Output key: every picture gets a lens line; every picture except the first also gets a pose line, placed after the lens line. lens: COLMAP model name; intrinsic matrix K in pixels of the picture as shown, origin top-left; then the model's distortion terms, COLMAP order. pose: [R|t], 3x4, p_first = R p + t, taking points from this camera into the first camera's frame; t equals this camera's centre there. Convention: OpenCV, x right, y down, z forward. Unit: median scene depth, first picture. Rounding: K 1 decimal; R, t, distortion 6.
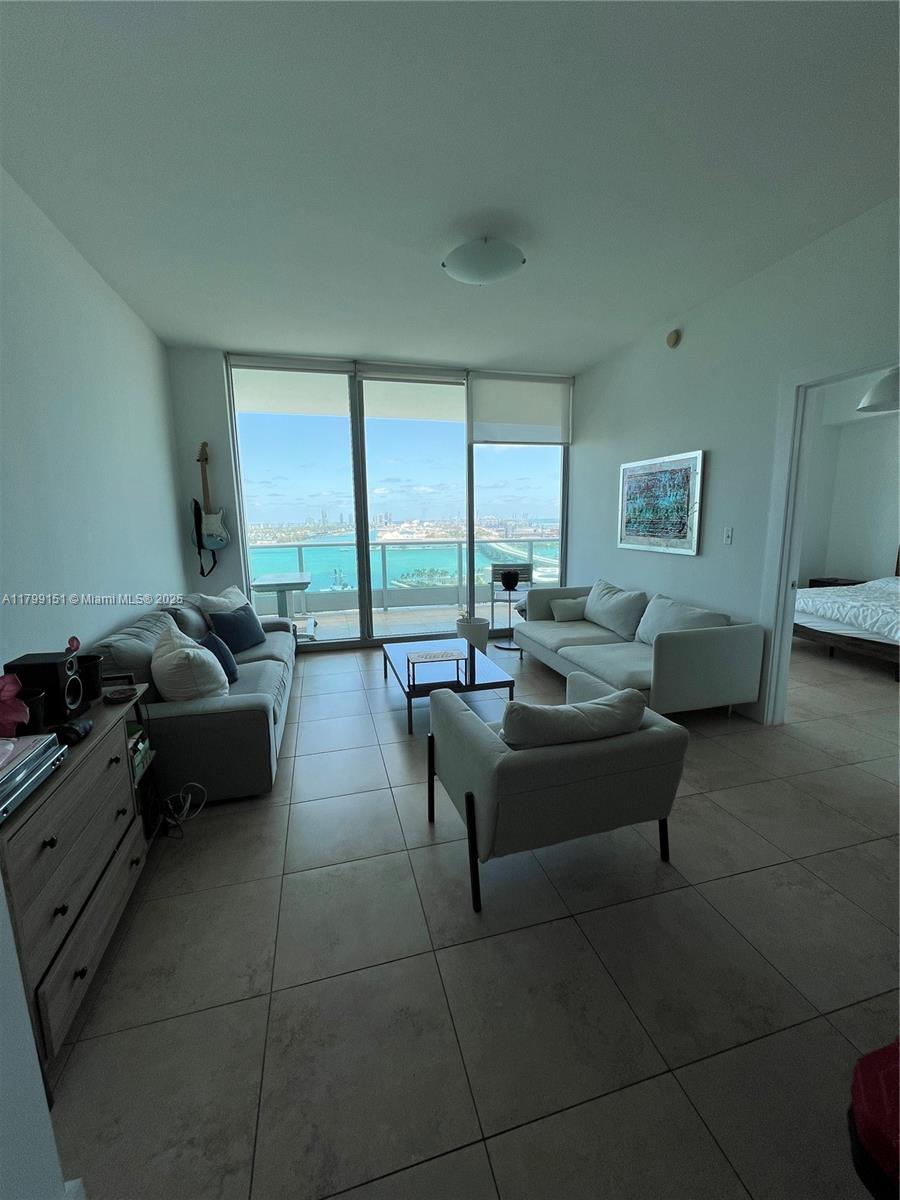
lens RADIAL K [[481.4, 0, 452.1], [0, 481.4, 599.0], [0, 0, 1]] dist [-0.003679, 0.001256]
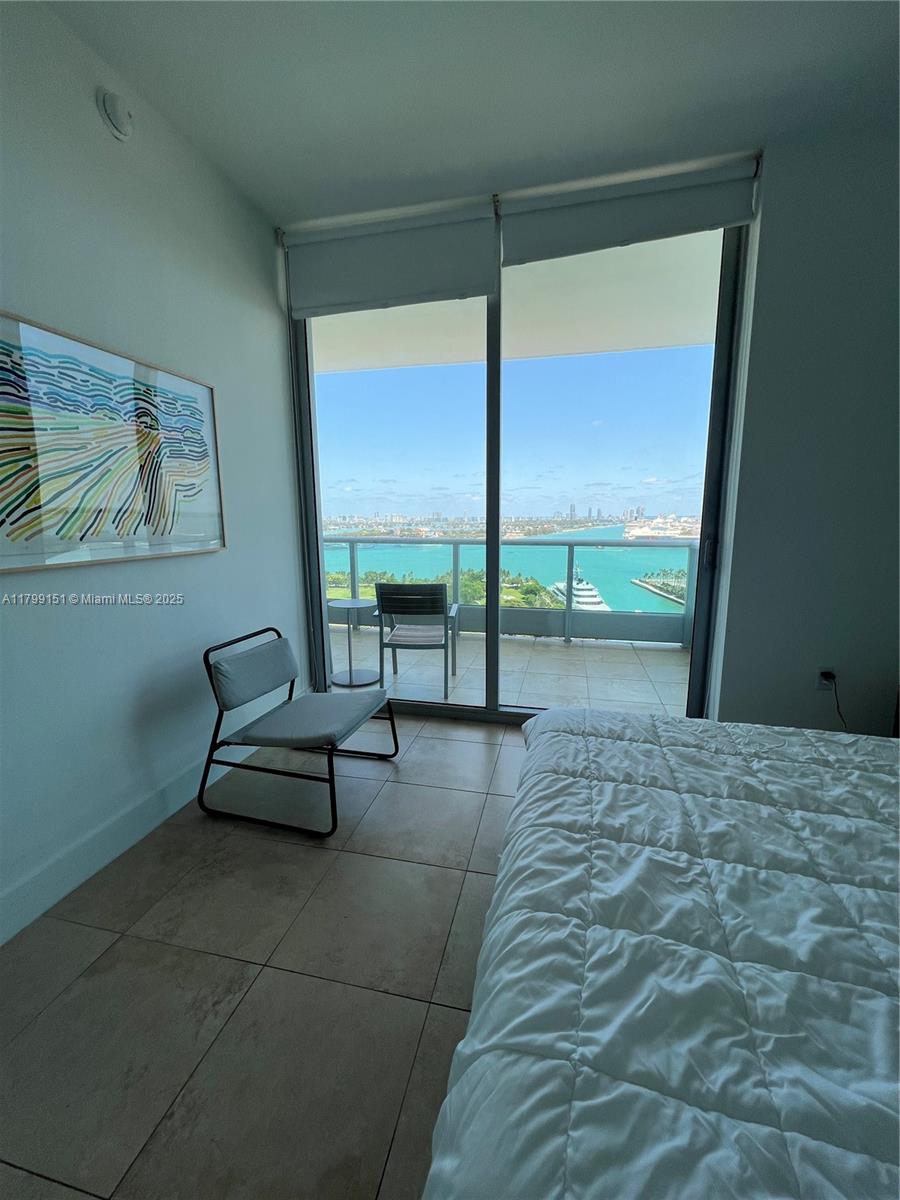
lens RADIAL K [[481.4, 0, 453.0], [0, 481.4, 597.0], [0, 0, 1]] dist [-0.003679, 0.001256]
pose [[0.879755, 0.089434, -0.466939, 0.211025], [-0.085914, 0.995884, 0.028874, -0.079483], [0.467600, 0.014714, 0.883818, 0.546574]]
